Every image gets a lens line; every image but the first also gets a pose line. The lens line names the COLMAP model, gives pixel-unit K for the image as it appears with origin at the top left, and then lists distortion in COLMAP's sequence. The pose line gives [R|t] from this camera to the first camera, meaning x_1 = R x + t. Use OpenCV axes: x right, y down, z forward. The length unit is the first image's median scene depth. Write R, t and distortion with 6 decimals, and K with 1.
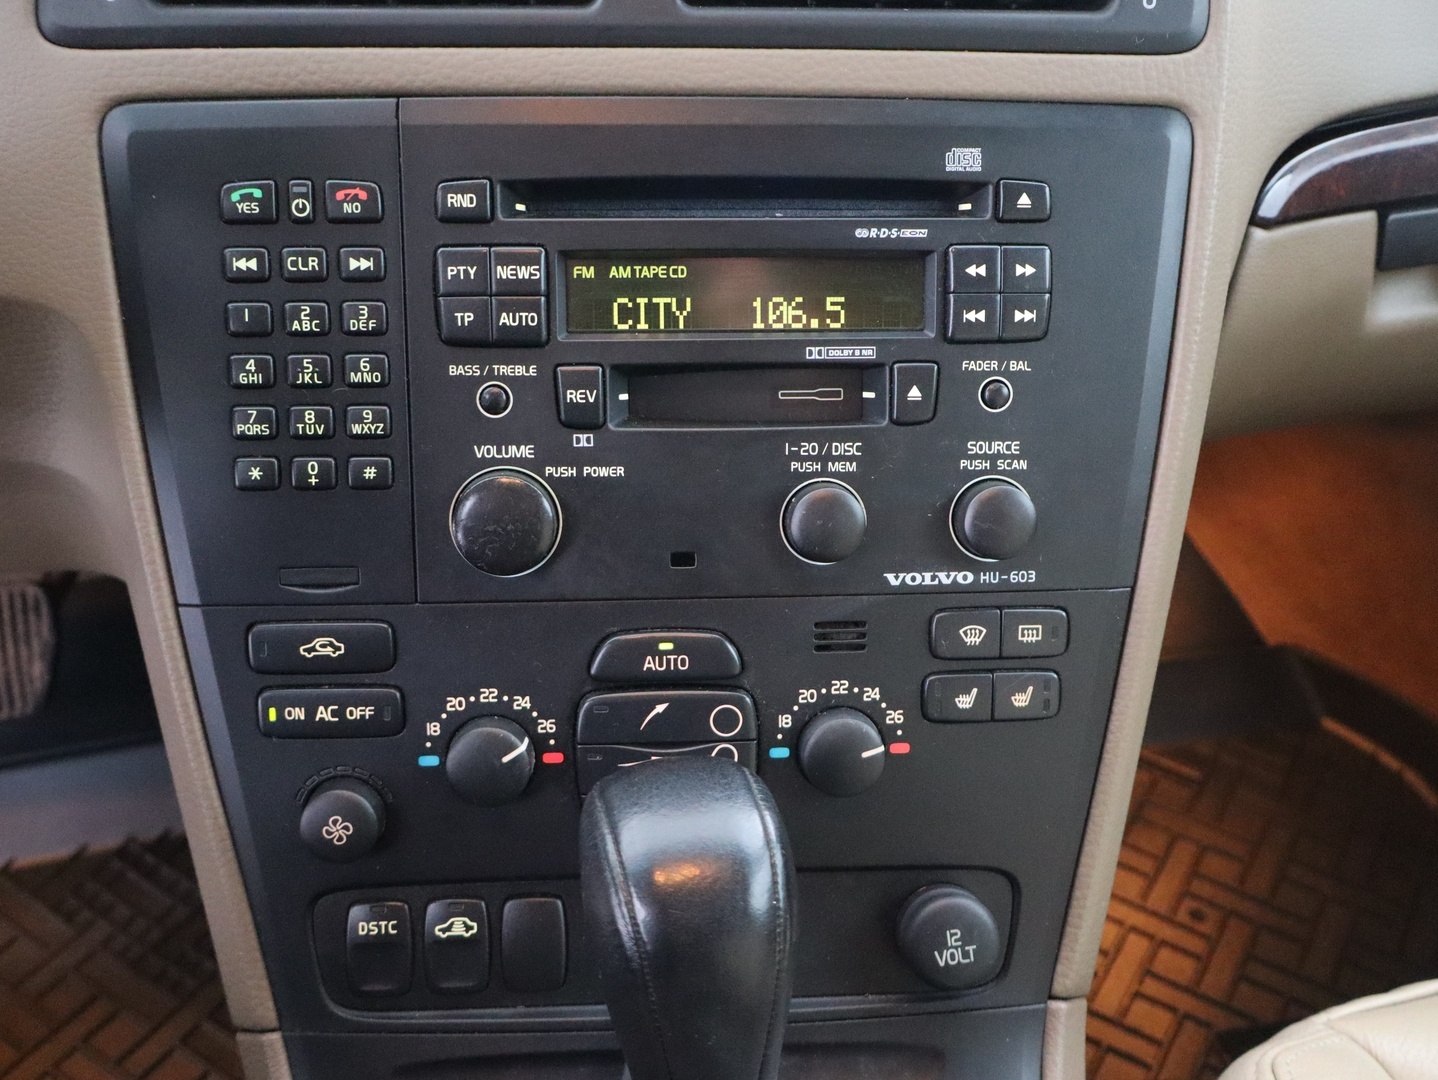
lens RADIAL K [[1414.7, 0, 718.5], [0, 1414.7, 539.9], [0, 0, 1]] dist [0.017775, 0.000000]
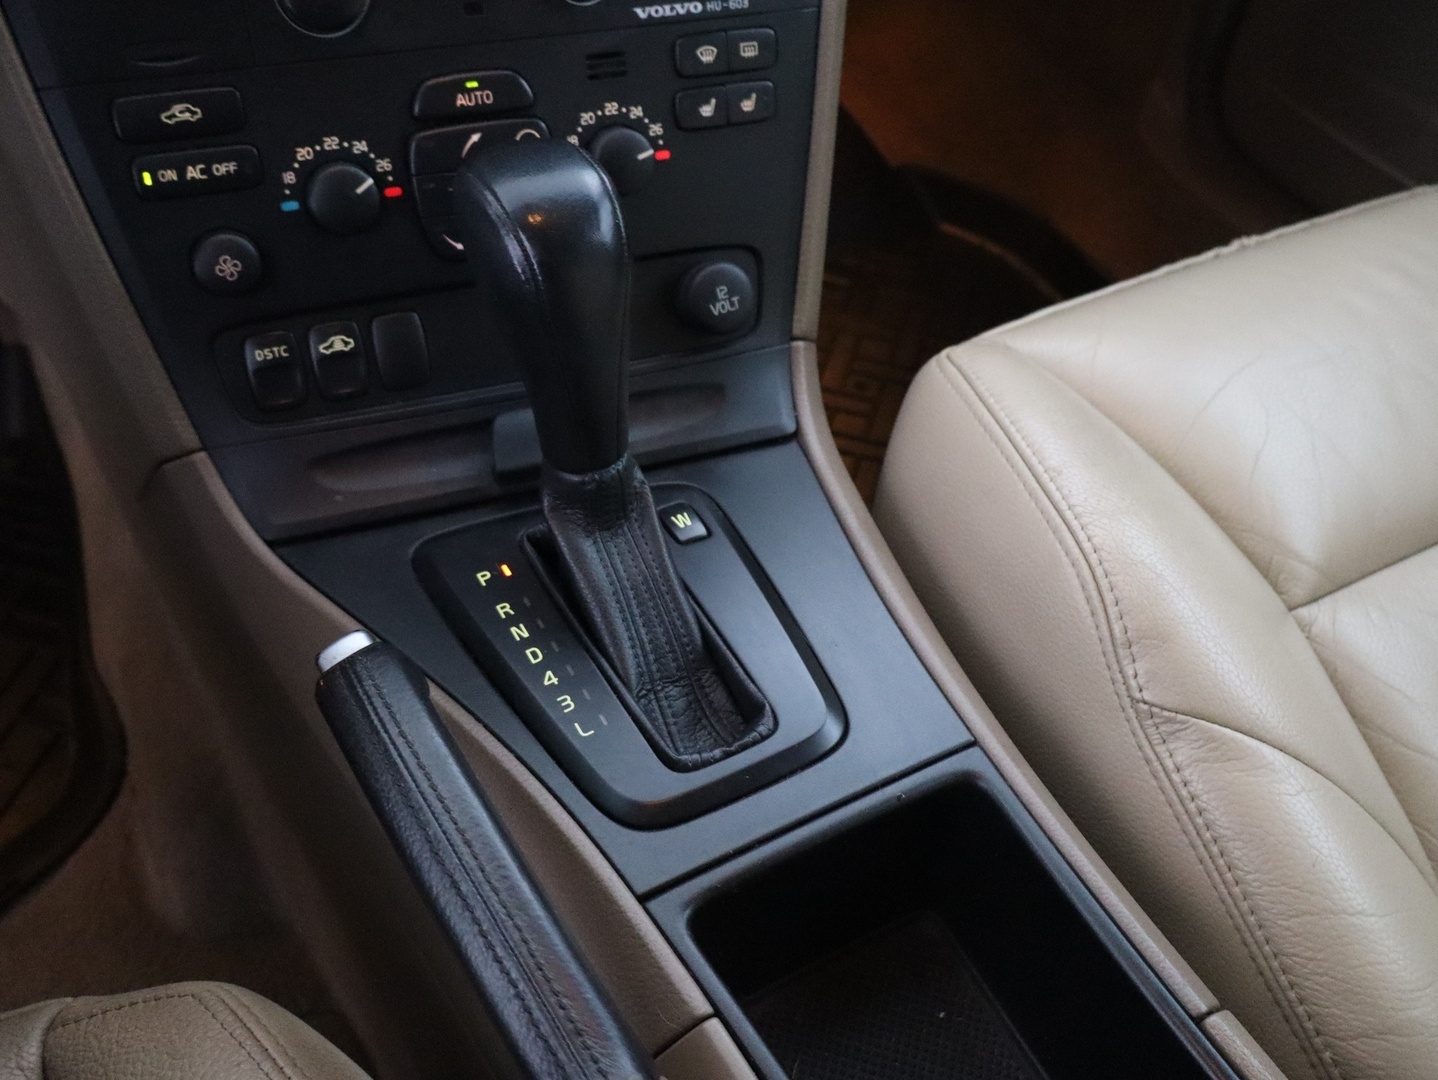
lens RADIAL K [[1414.7, 0, 727.5], [0, 1414.7, 547.3], [0, 0, 1]] dist [0.017775, 0.000000]
pose [[0.953677, -0.180928, 0.240345, -0.192170], [0.121705, 0.962672, 0.241763, 0.189168], [-0.275115, -0.201313, 0.940098, -0.300765]]
